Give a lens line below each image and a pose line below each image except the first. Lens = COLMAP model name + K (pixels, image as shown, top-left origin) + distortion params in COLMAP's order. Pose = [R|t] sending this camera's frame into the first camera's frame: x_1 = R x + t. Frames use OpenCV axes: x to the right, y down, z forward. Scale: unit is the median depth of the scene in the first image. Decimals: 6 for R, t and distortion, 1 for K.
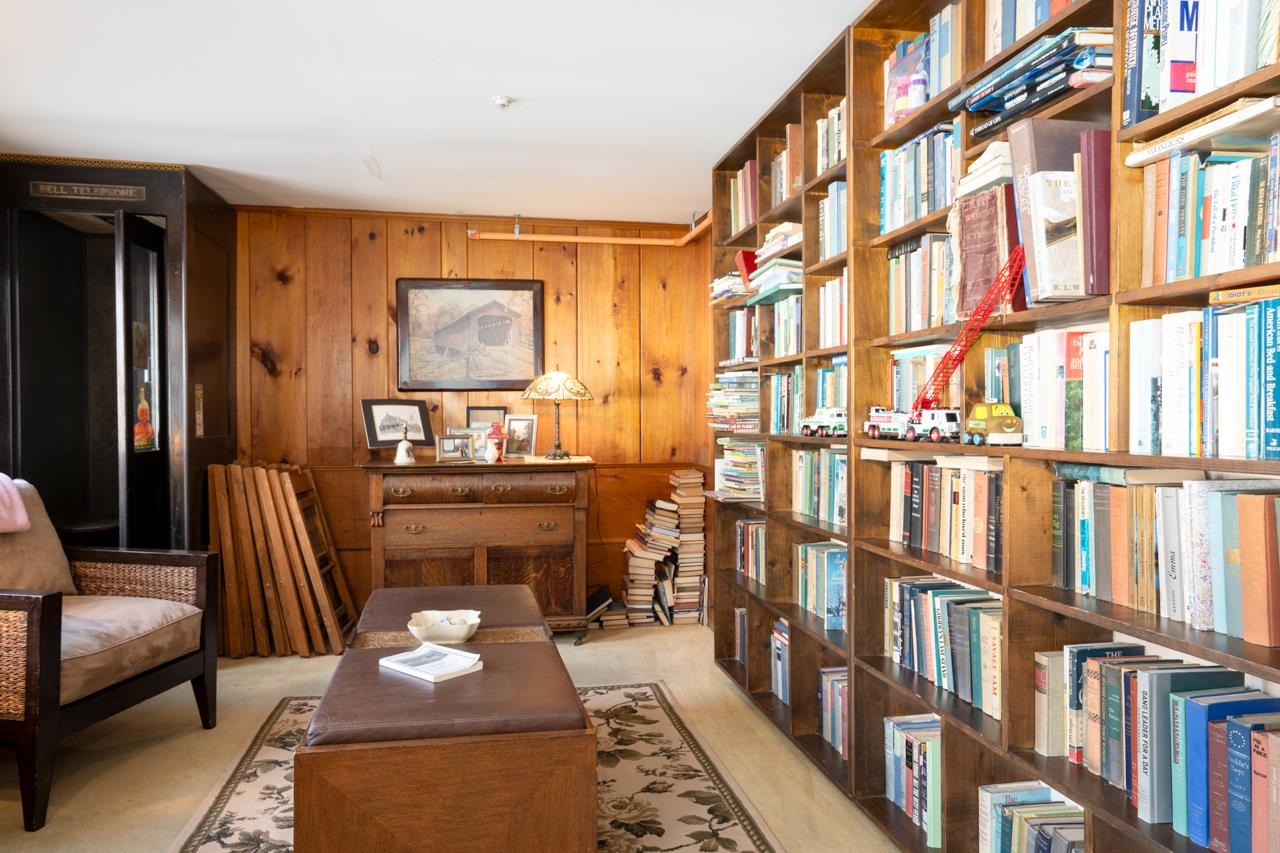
lens RADIAL K [[839.4, 0, 637.8], [0, 839.4, 425.1], [0, 0, 1]] dist [-0.006330, -0.000471]
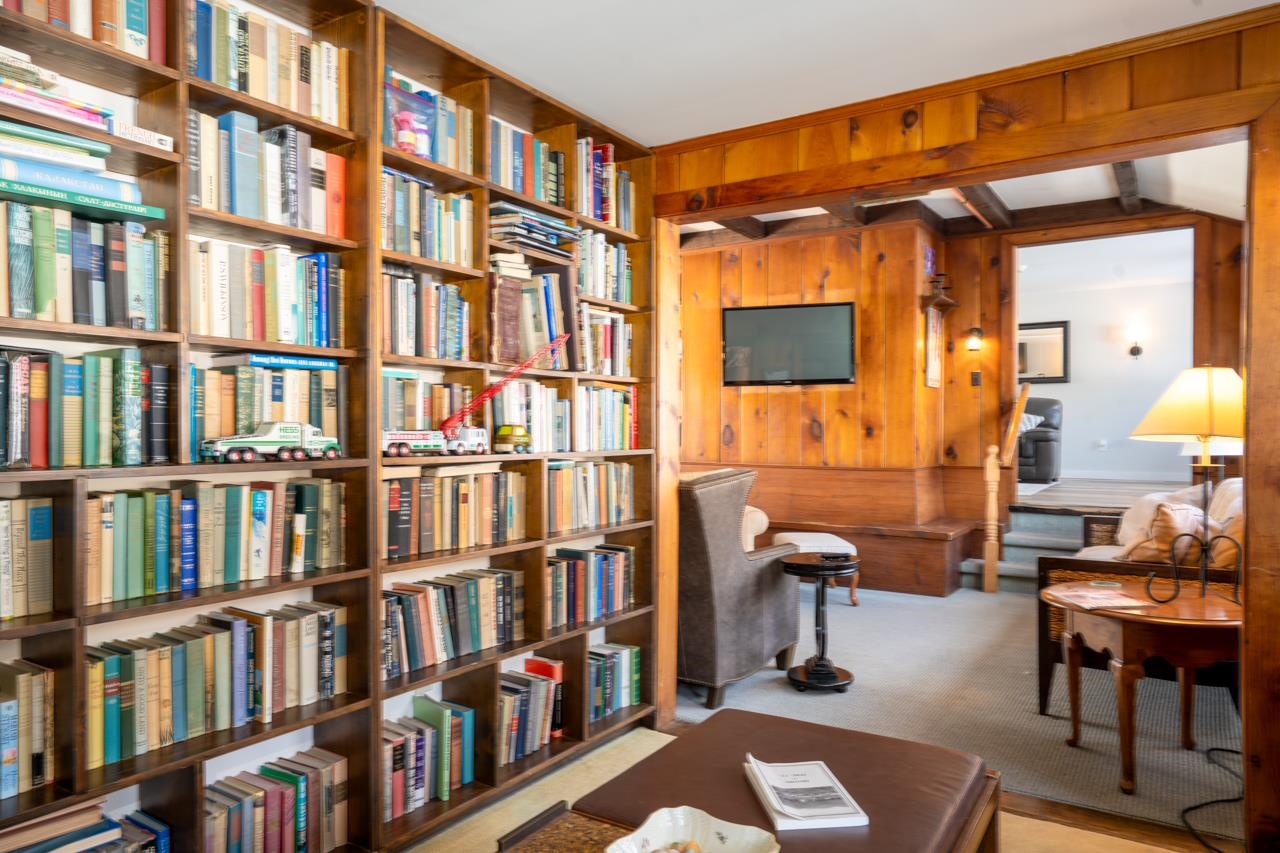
lens RADIAL K [[839.4, 0, 640.2], [0, 839.4, 425.9], [0, 0, 1]] dist [-0.006330, -0.000471]
pose [[-0.710493, 0.001749, 0.703703, -0.580836], [0.006664, 0.999969, 0.004242, -0.021358], [-0.703673, 0.007703, -0.710482, 1.409800]]
